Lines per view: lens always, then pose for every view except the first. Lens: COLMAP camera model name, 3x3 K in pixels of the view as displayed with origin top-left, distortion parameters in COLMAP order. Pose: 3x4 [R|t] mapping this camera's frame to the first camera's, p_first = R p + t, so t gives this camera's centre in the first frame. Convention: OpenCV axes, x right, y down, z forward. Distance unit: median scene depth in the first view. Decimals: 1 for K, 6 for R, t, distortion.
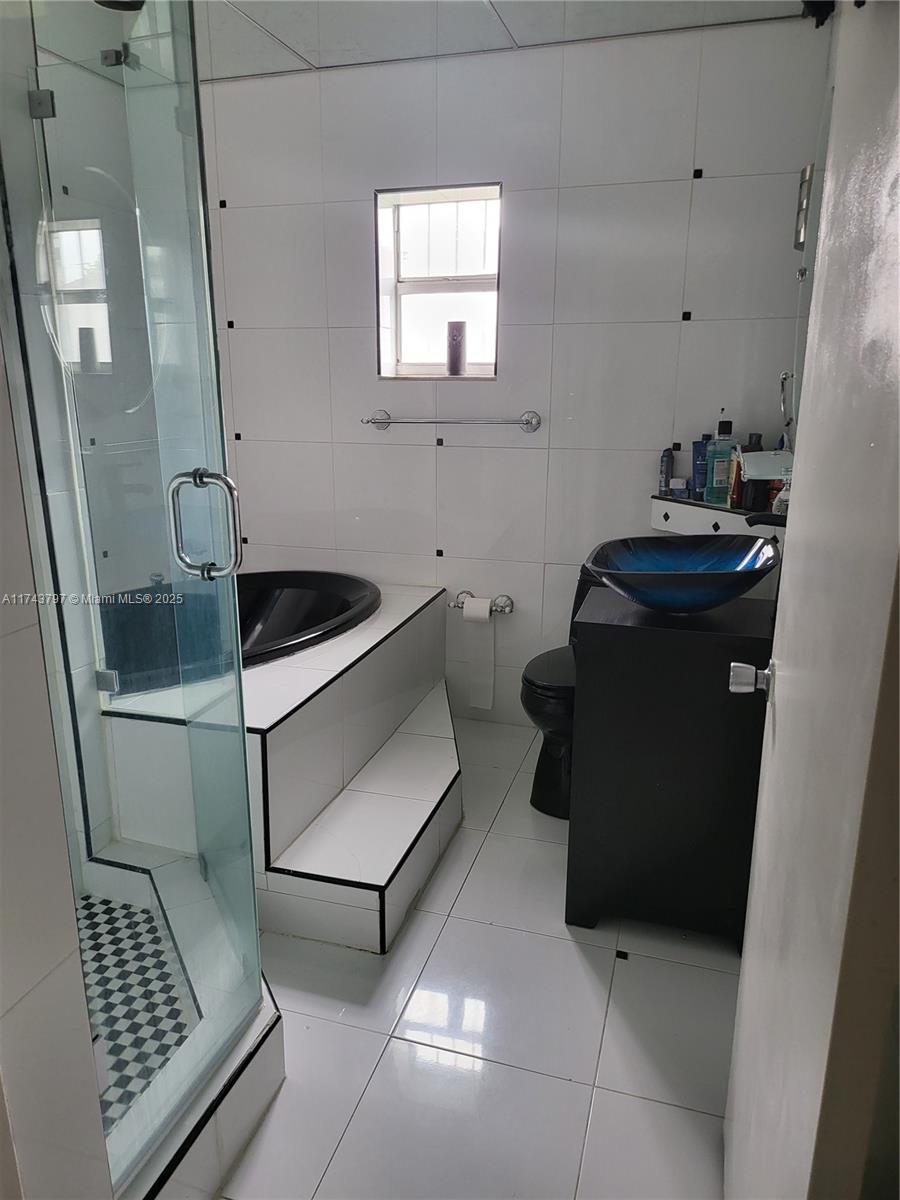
lens RADIAL K [[839.9, 0, 437.9], [0, 839.9, 598.3], [0, 0, 1]] dist [0.062773, -0.078942]
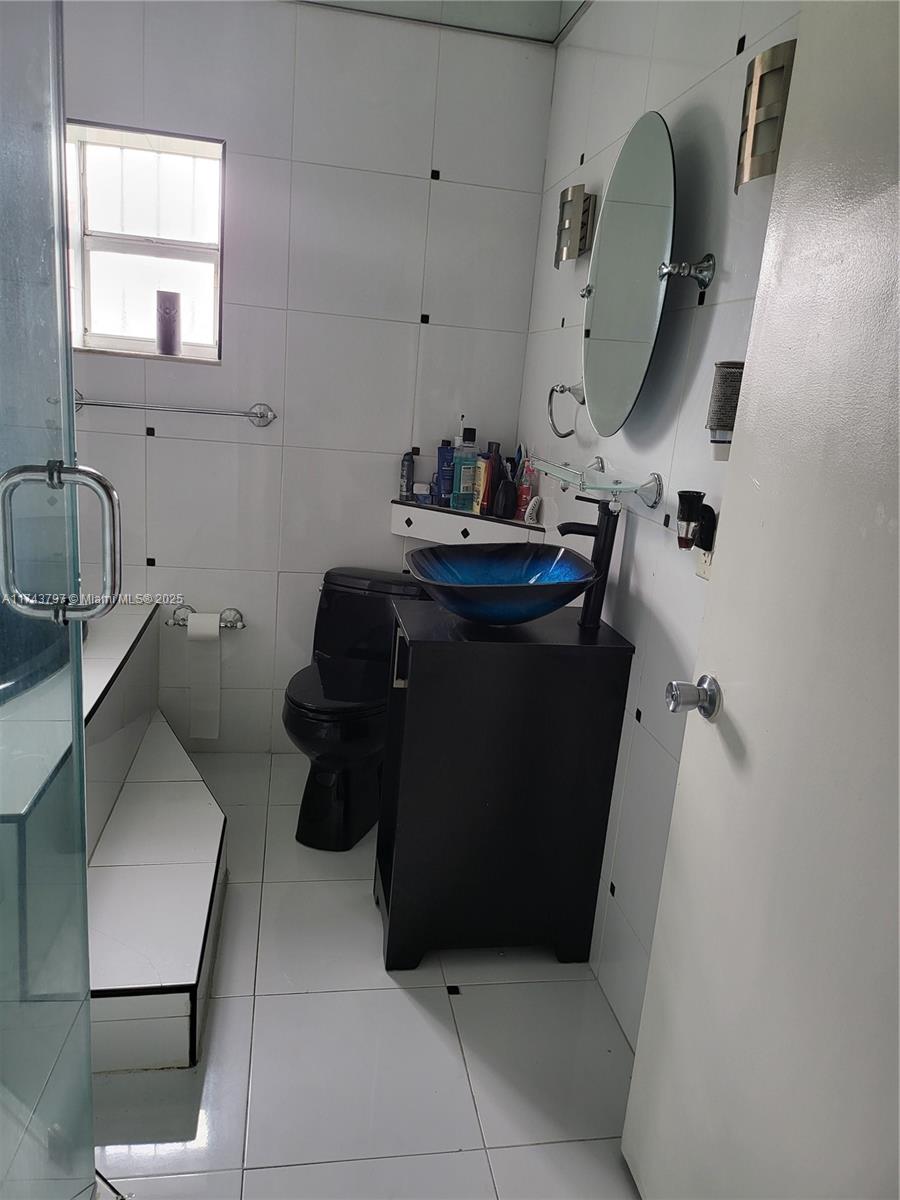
lens RADIAL K [[833.9, 0, 450.0], [0, 833.9, 600.0], [0, 0, 1]] dist [0.058872, -0.081670]
pose [[0.882999, -0.039991, 0.467669, -0.144306], [0.037647, 0.999188, 0.014362, -0.018399], [-0.467863, 0.004925, 0.883787, 0.121217]]
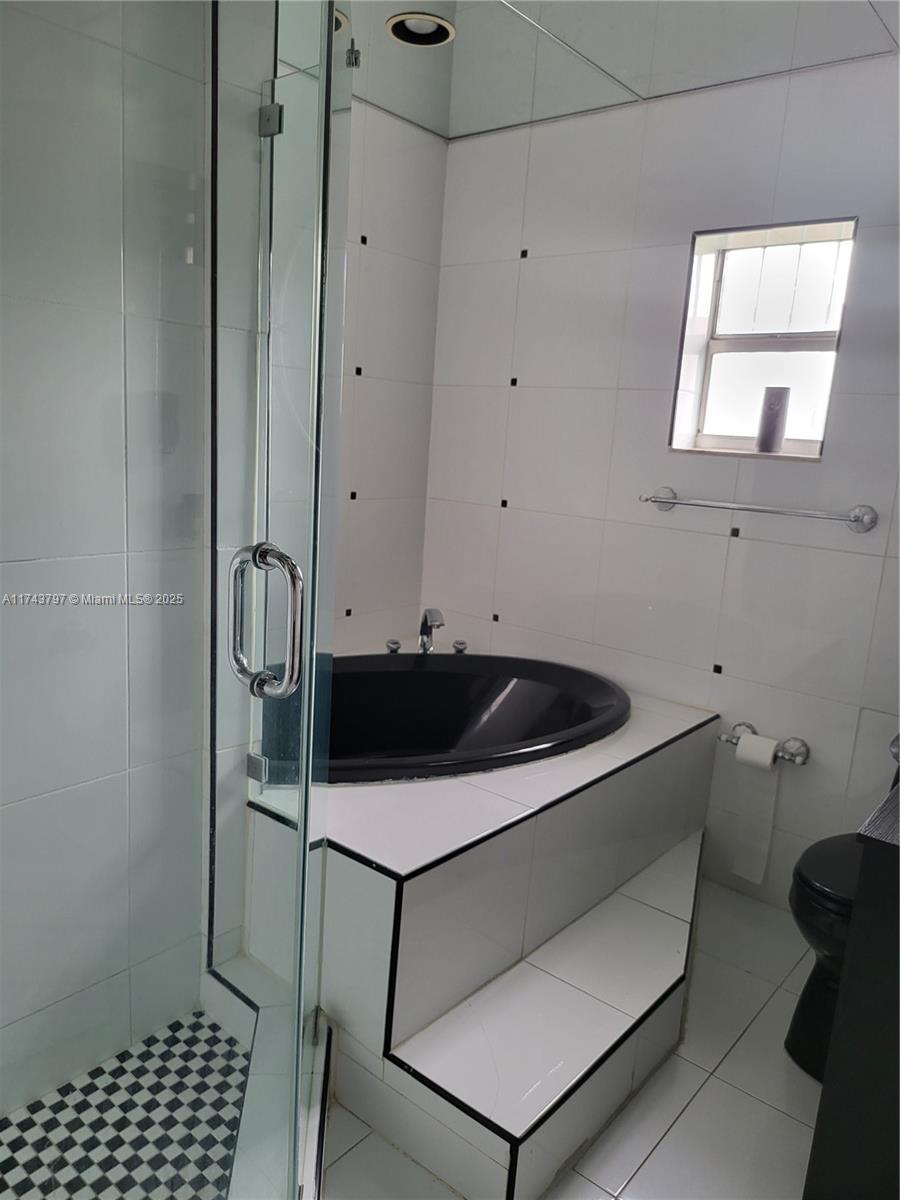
lens RADIAL K [[844.8, 0, 448.5], [0, 844.8, 587.6], [0, 0, 1]] dist [0.061378, -0.087381]
pose [[0.920760, 0.128204, -0.368462, 0.059977], [-0.161579, 0.984969, -0.061060, -0.044269], [0.355095, 0.115757, 0.927635, 0.175530]]
